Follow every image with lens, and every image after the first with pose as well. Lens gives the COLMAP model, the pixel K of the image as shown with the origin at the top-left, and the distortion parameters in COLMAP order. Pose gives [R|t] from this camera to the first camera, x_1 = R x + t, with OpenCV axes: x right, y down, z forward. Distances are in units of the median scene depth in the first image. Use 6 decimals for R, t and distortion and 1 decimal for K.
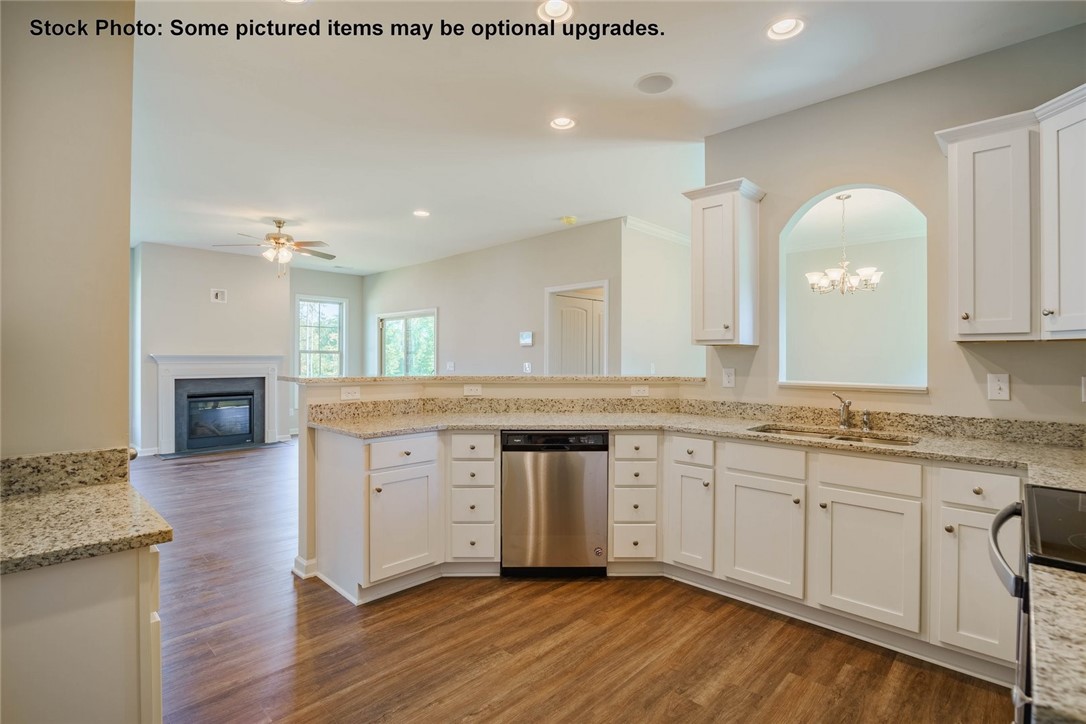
lens RADIAL K [[518.1, 0, 545.7], [0, 518.1, 359.6], [0, 0, 1]] dist [-0.016785, 0.000870]
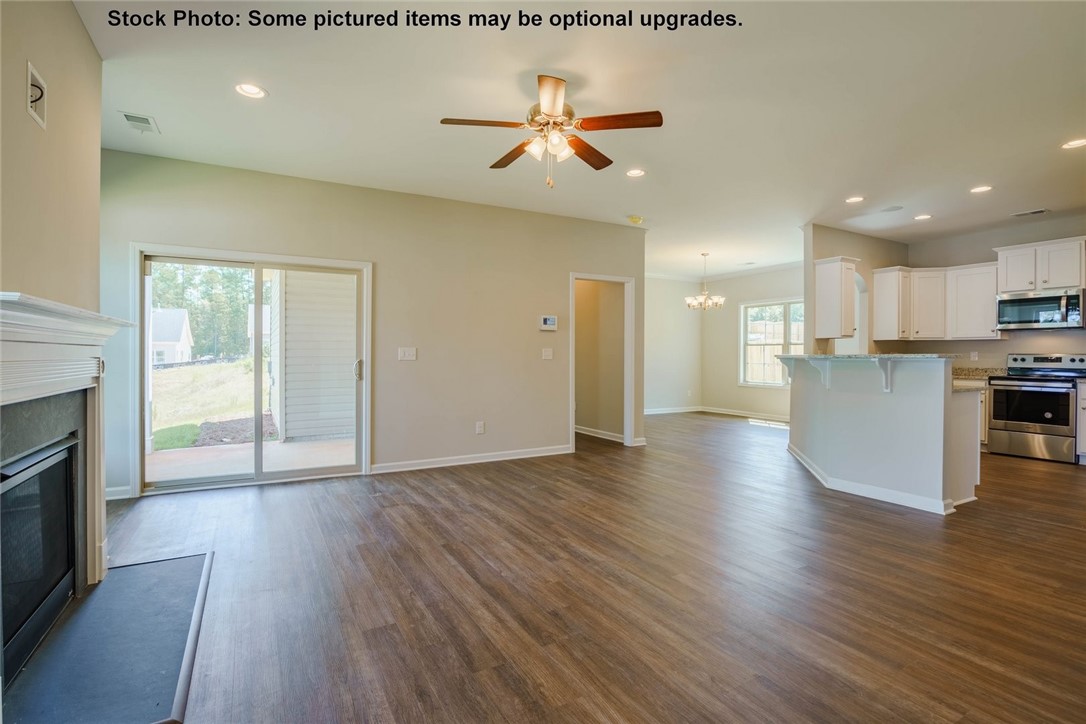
lens RADIAL K [[518.1, 0, 531.5], [0, 518.1, 357.2], [0, 0, 1]] dist [-0.016785, 0.000870]
pose [[0.305465, -0.005006, 0.952190, -0.815923], [-0.000903, 0.999984, 0.005547, 0.012595], [-0.952203, -0.002554, 0.305456, 0.664773]]
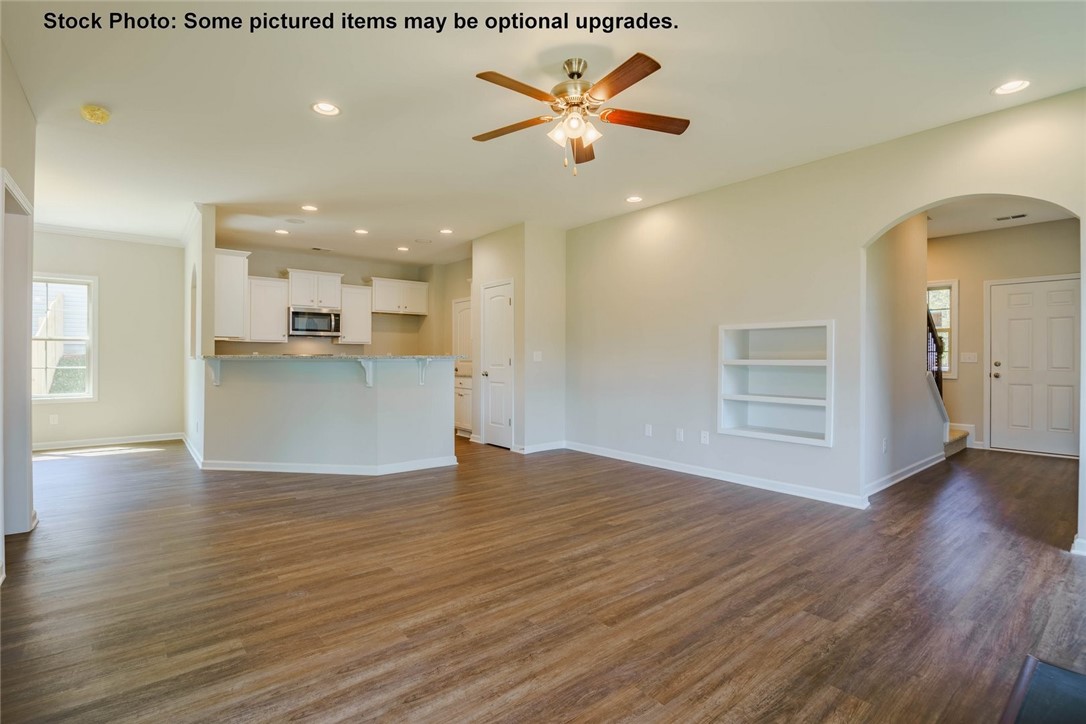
lens RADIAL K [[518.1, 0, 549.8], [0, 518.1, 360.6], [0, 0, 1]] dist [-0.016785, 0.000870]
pose [[-0.994252, -0.007681, 0.106791, -0.426524], [-0.006978, 0.999951, 0.006961, 0.012653], [-0.106840, 0.006176, -0.994257, 1.172129]]
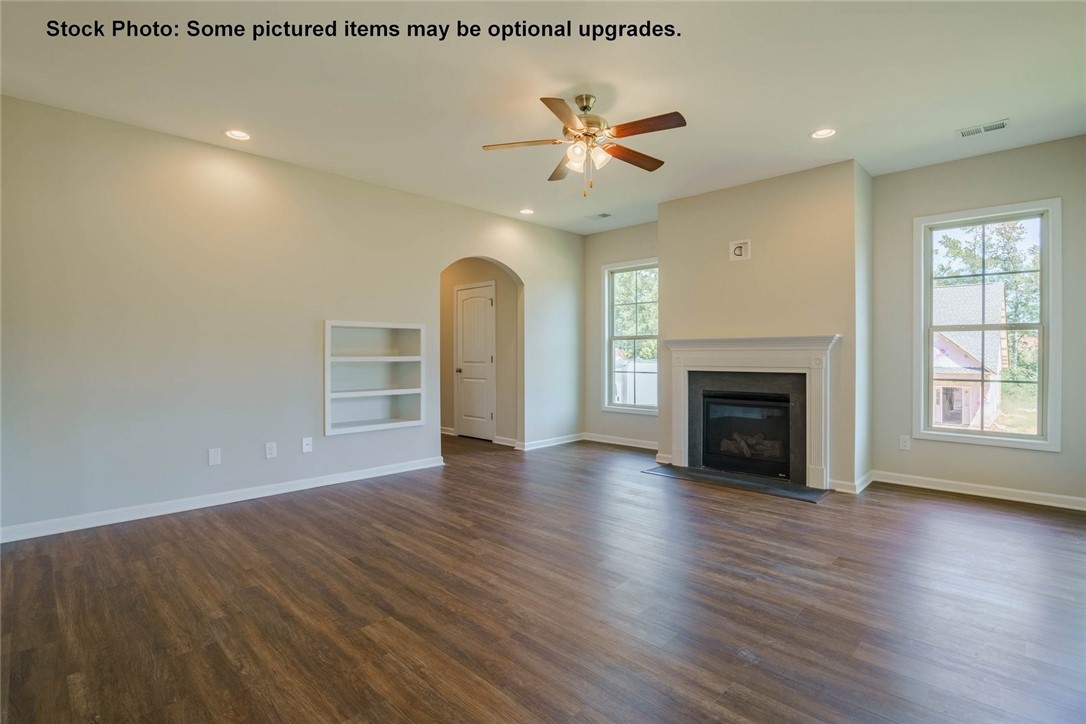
lens RADIAL K [[518.1, 0, 540.6], [0, 518.1, 355.2], [0, 0, 1]] dist [-0.016785, 0.000870]
pose [[-0.009183, 0.000549, -0.999958, 0.046471], [0.001293, 0.999999, 0.000537, 0.013325], [0.999957, -0.001288, -0.009183, 0.745667]]
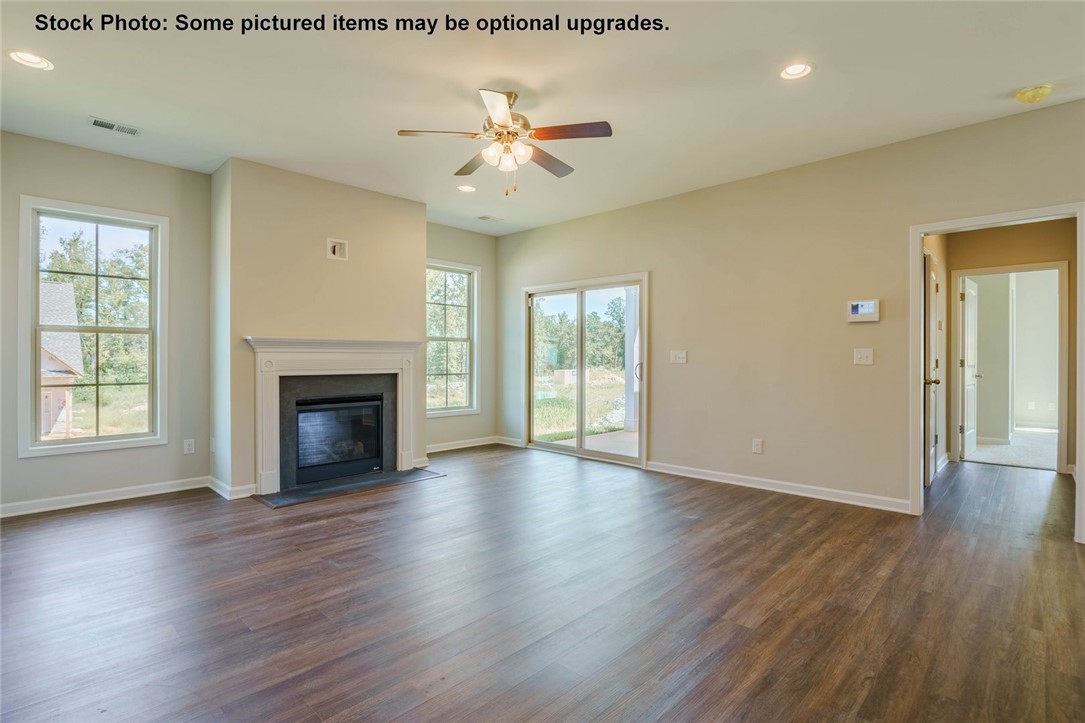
lens RADIAL K [[517.7, 0, 545.0], [0, 517.7, 363.9], [0, 0, 1]] dist [-0.016785, 0.000870]
pose [[0.999996, 0.001947, 0.002075, -0.372727], [-0.001970, 0.999936, 0.011143, 0.014105], [-0.002053, -0.011147, 0.999936, 0.340823]]
